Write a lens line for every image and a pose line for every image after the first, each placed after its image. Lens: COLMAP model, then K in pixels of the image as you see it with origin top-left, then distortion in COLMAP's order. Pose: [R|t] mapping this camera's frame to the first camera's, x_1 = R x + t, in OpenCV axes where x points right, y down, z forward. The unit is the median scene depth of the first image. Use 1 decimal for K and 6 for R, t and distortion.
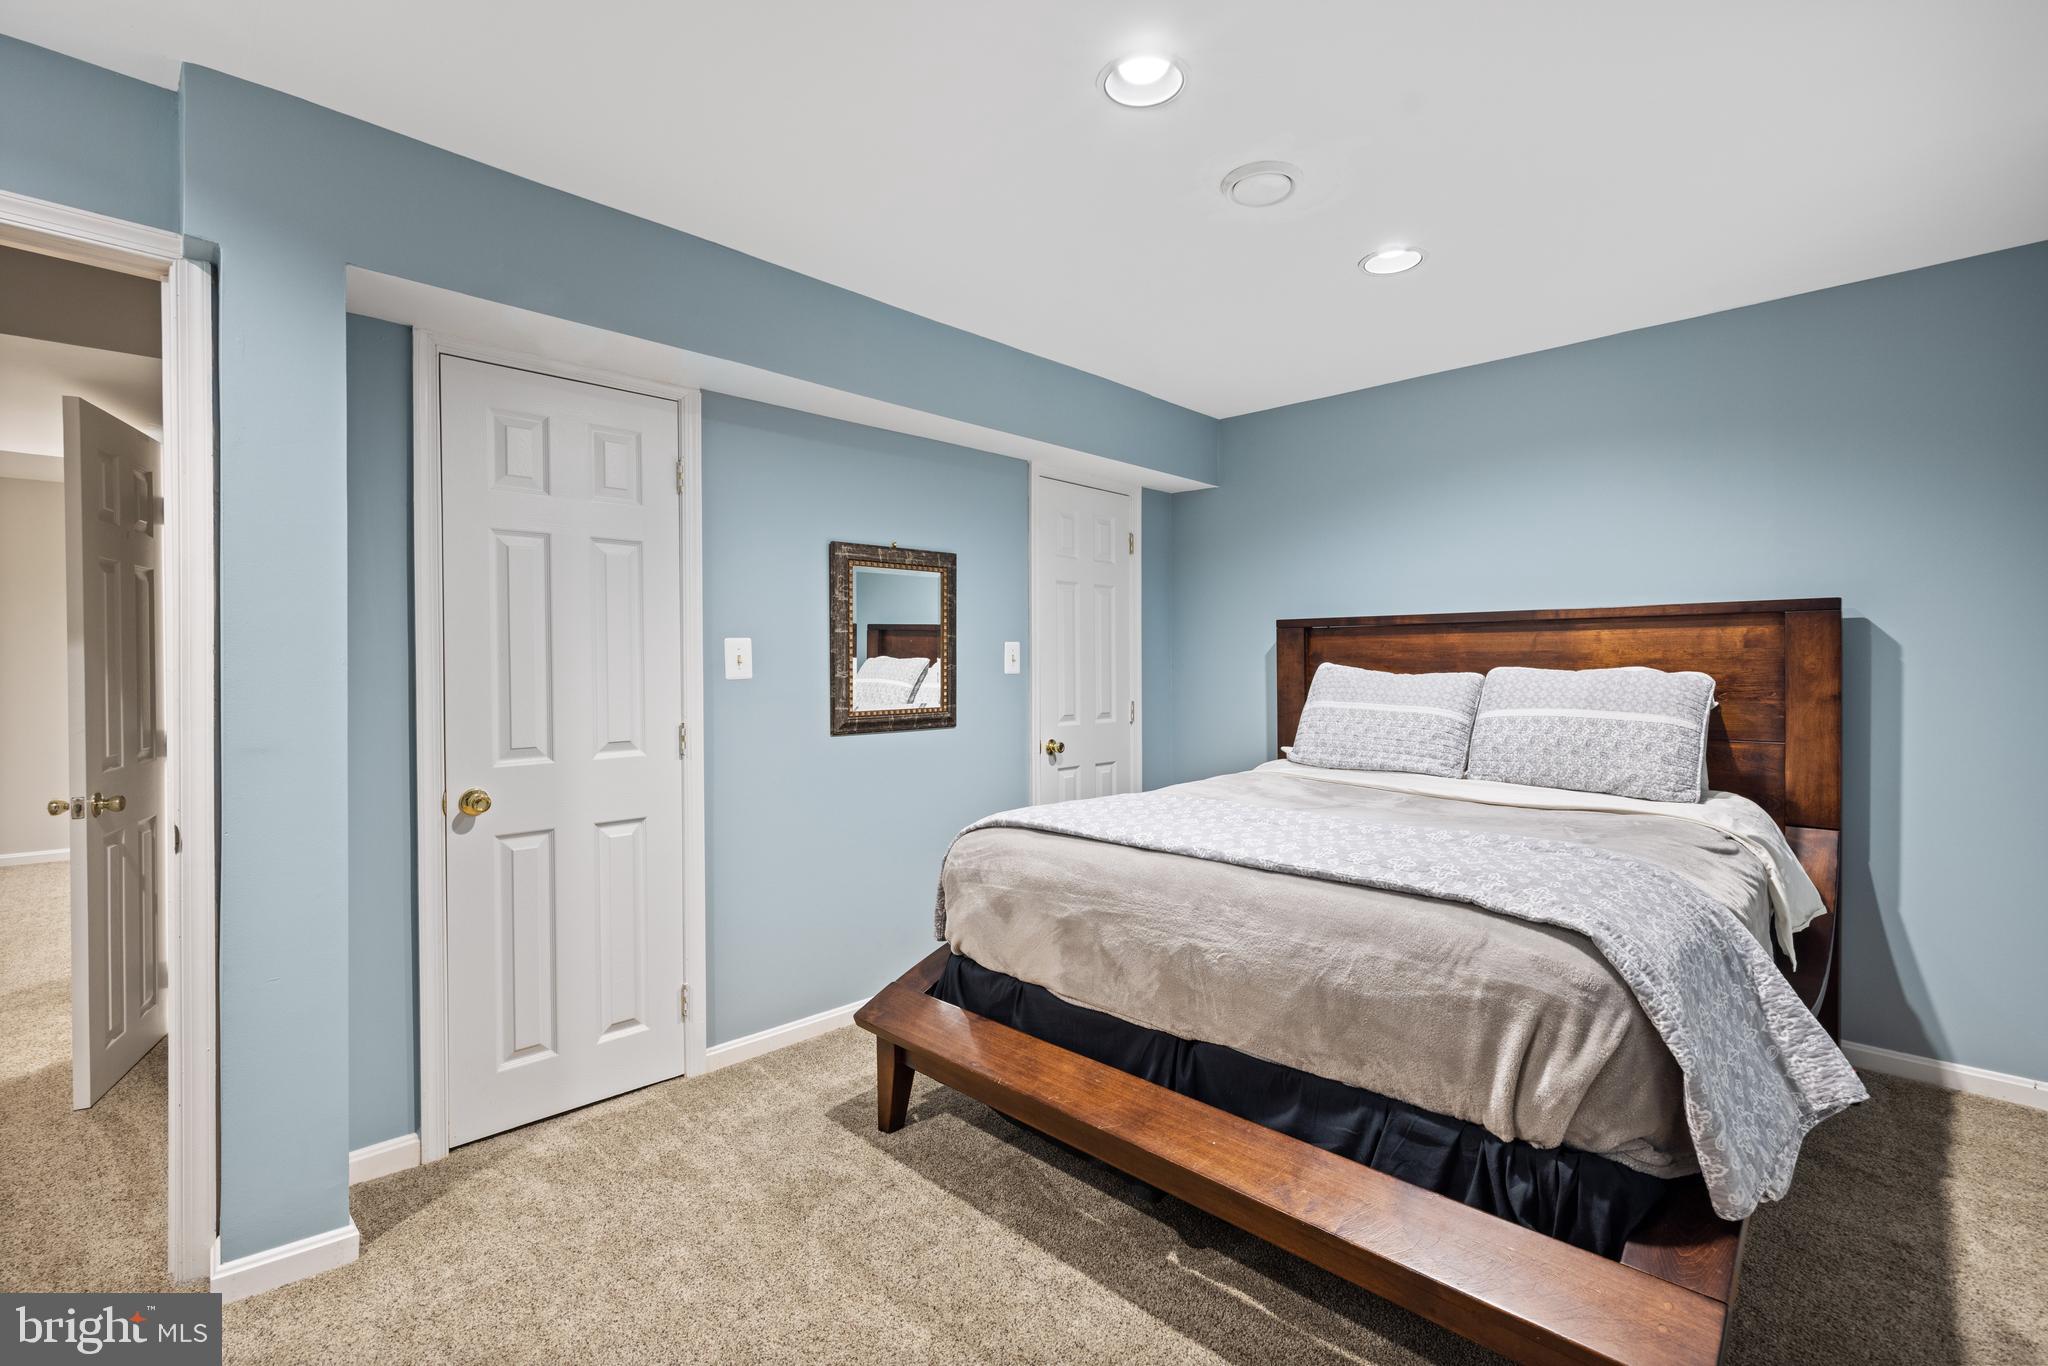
lens RADIAL K [[917.4, 0, 1024.1], [0, 917.4, 682.1], [0, 0, 1]] dist [-0.003359, -0.000078]
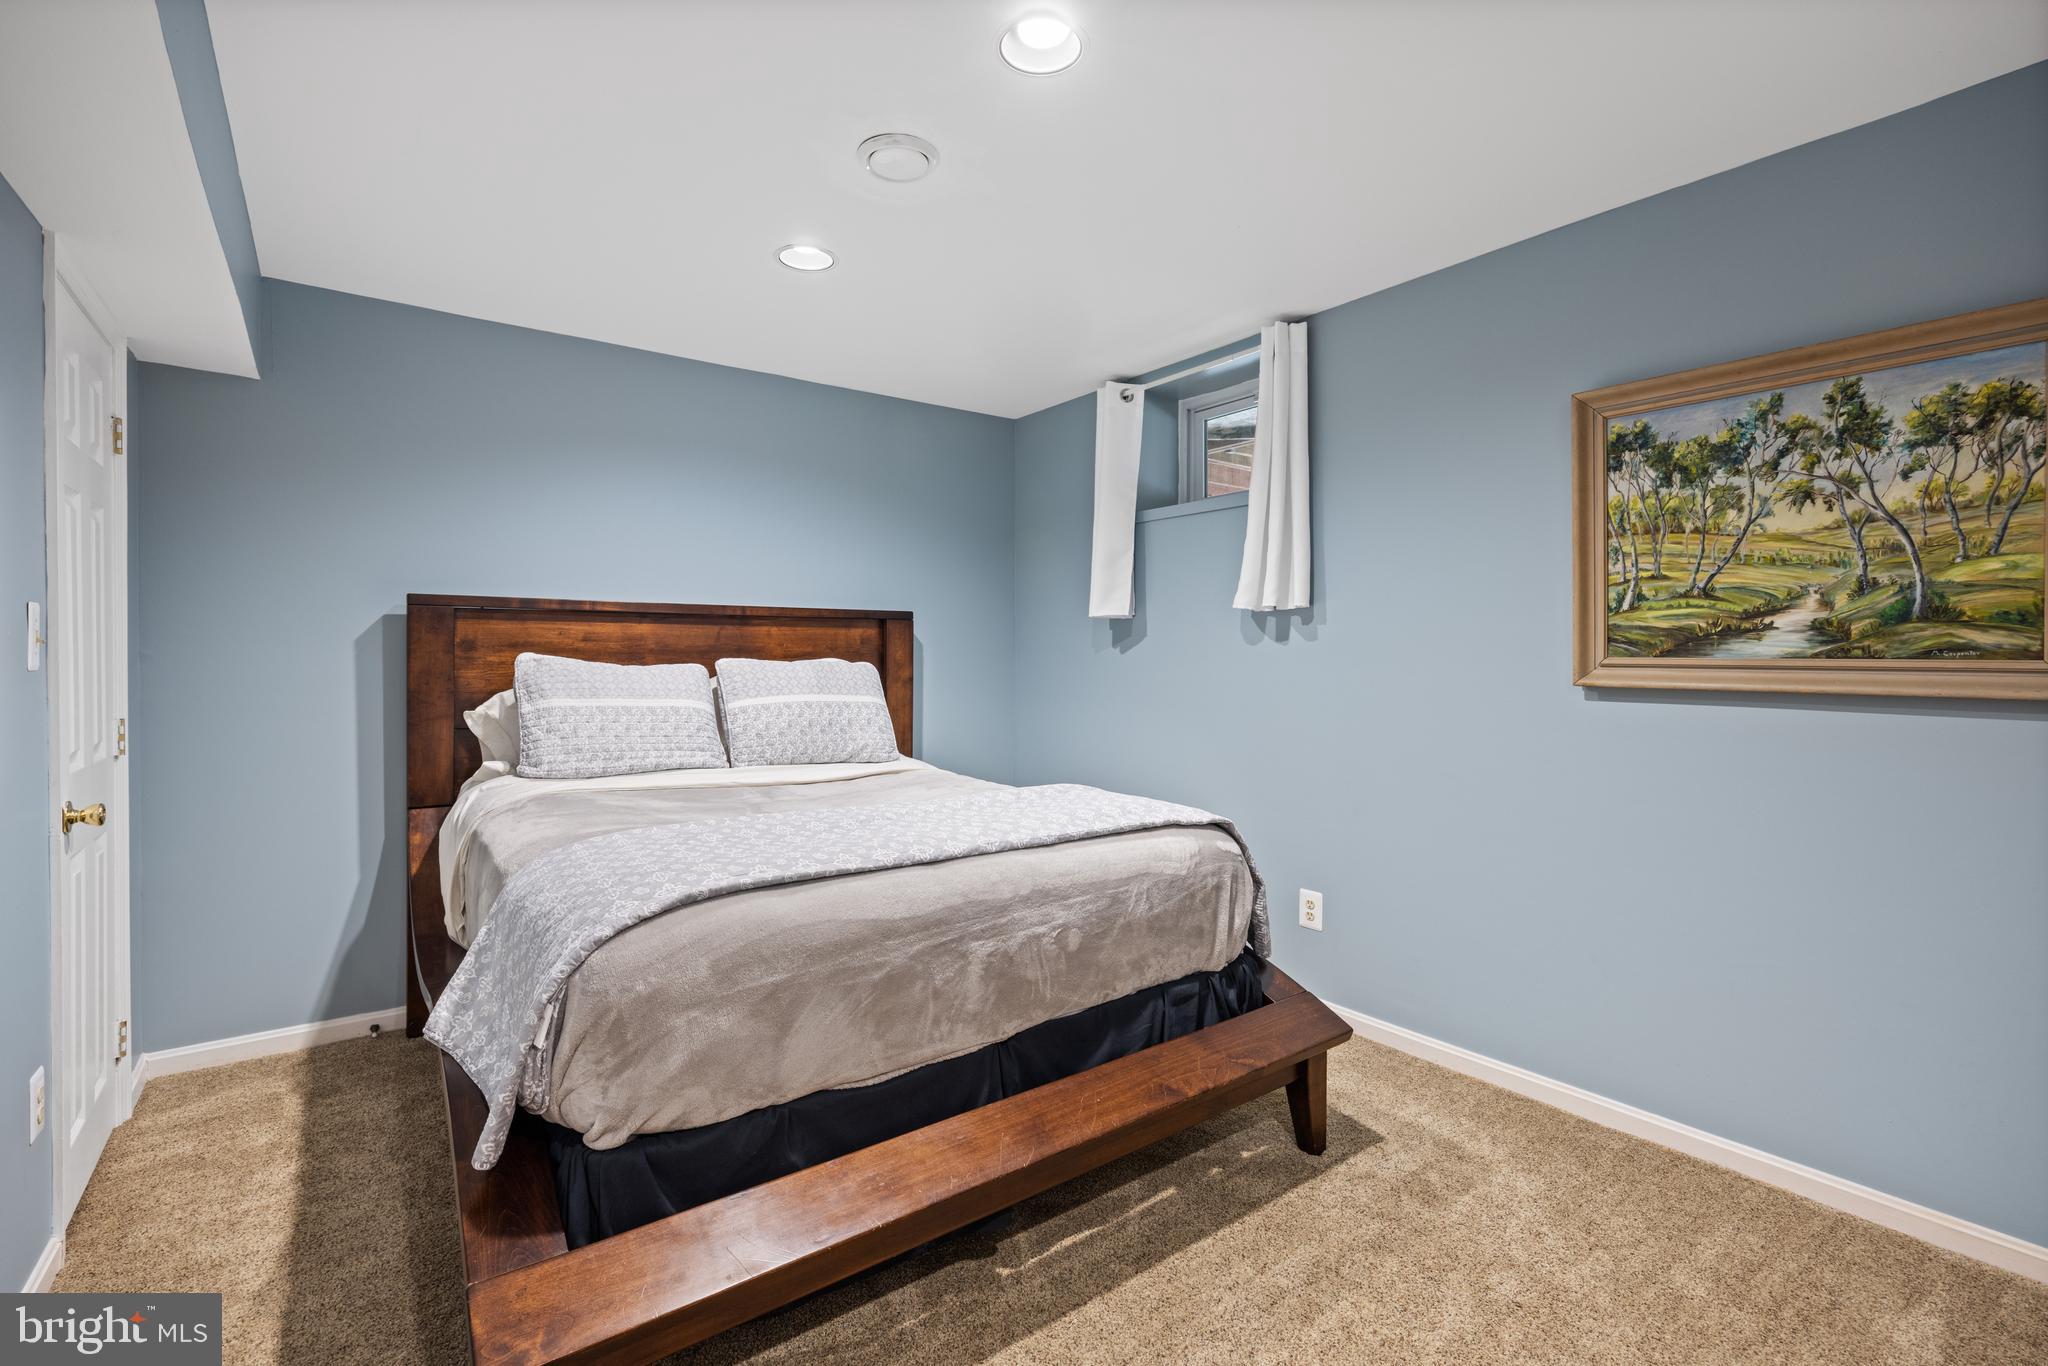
lens RADIAL K [[932.4, 0, 1030.0], [0, 932.4, 662.6], [0, 0, 1]] dist [-0.011340, -0.000064]
pose [[0.140144, -0.002268, 0.990128, -0.677964], [0.014916, 0.999889, 0.000179, -0.009134], [-0.990019, 0.014744, 0.140163, 0.704106]]
